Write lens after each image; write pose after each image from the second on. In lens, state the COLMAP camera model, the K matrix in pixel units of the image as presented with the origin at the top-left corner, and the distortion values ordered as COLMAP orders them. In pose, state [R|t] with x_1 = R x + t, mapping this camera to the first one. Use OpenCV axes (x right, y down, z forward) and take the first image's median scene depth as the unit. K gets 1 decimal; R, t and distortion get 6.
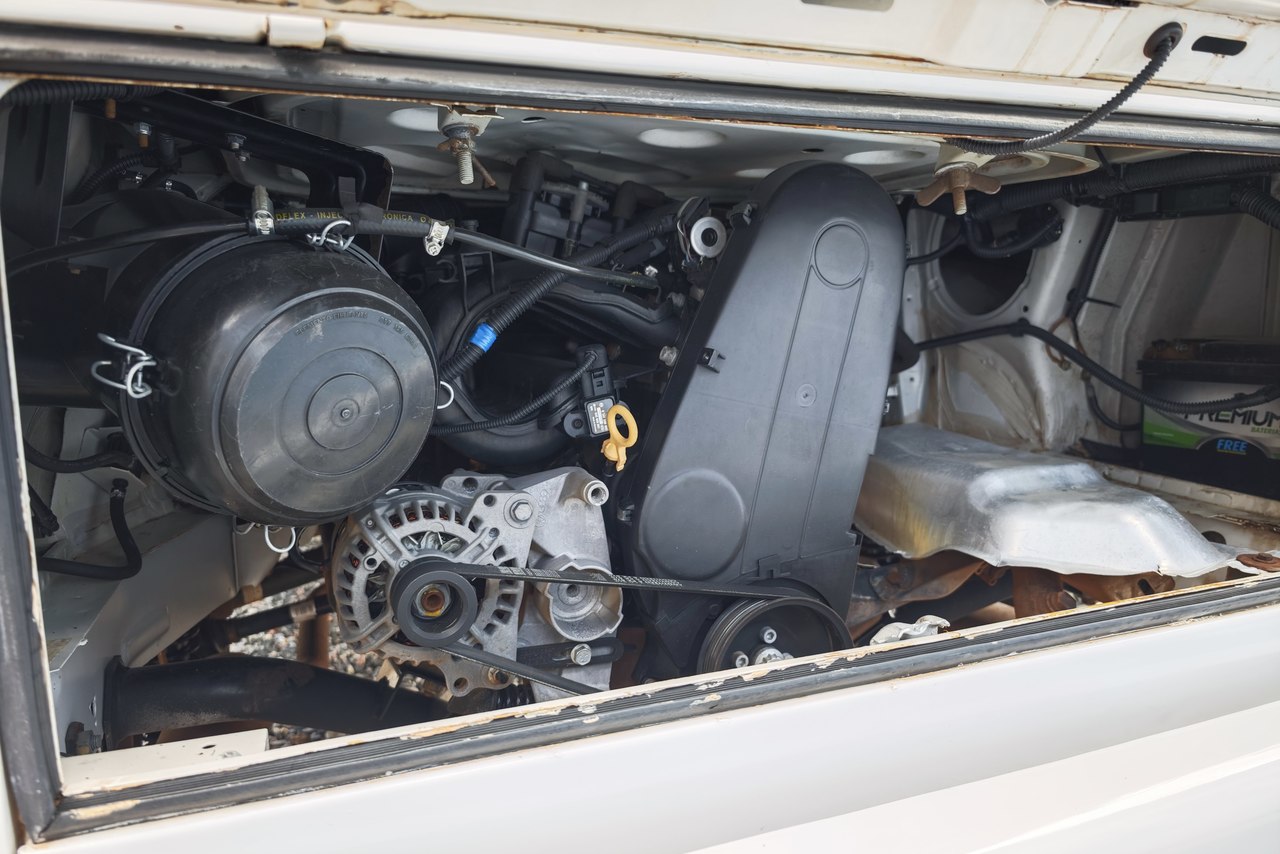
lens RADIAL K [[884.4, 0, 640.1], [0, 884.4, 429.4], [0, 0, 1]] dist [0.004473, -0.007727]
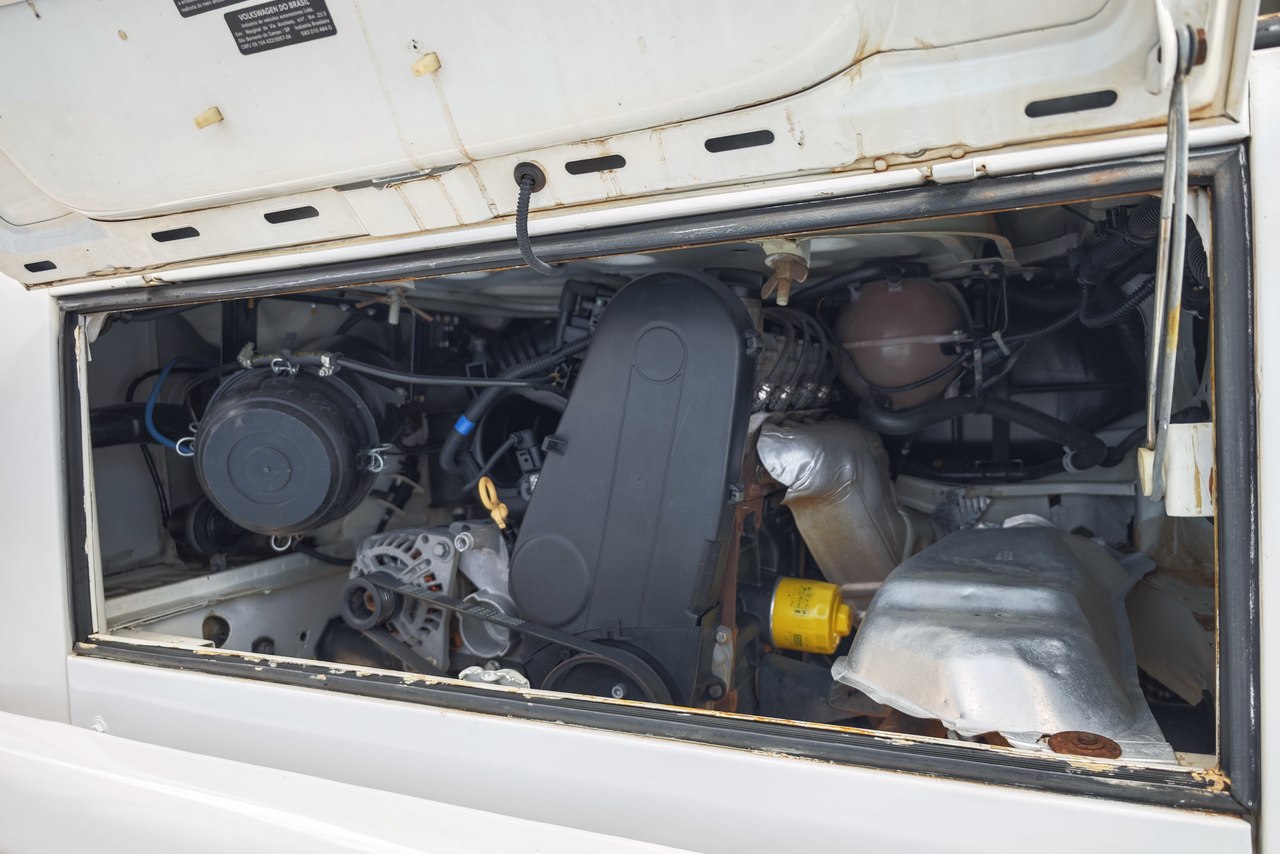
lens RADIAL K [[884.4, 0, 638.6], [0, 884.4, 423.0], [0, 0, 1]] dist [0.004473, -0.007727]
pose [[0.696756, 0.009823, -0.717241, 1.089092], [-0.074957, 0.995429, -0.059183, -0.046681], [0.713381, 0.094998, 0.694307, 0.241553]]
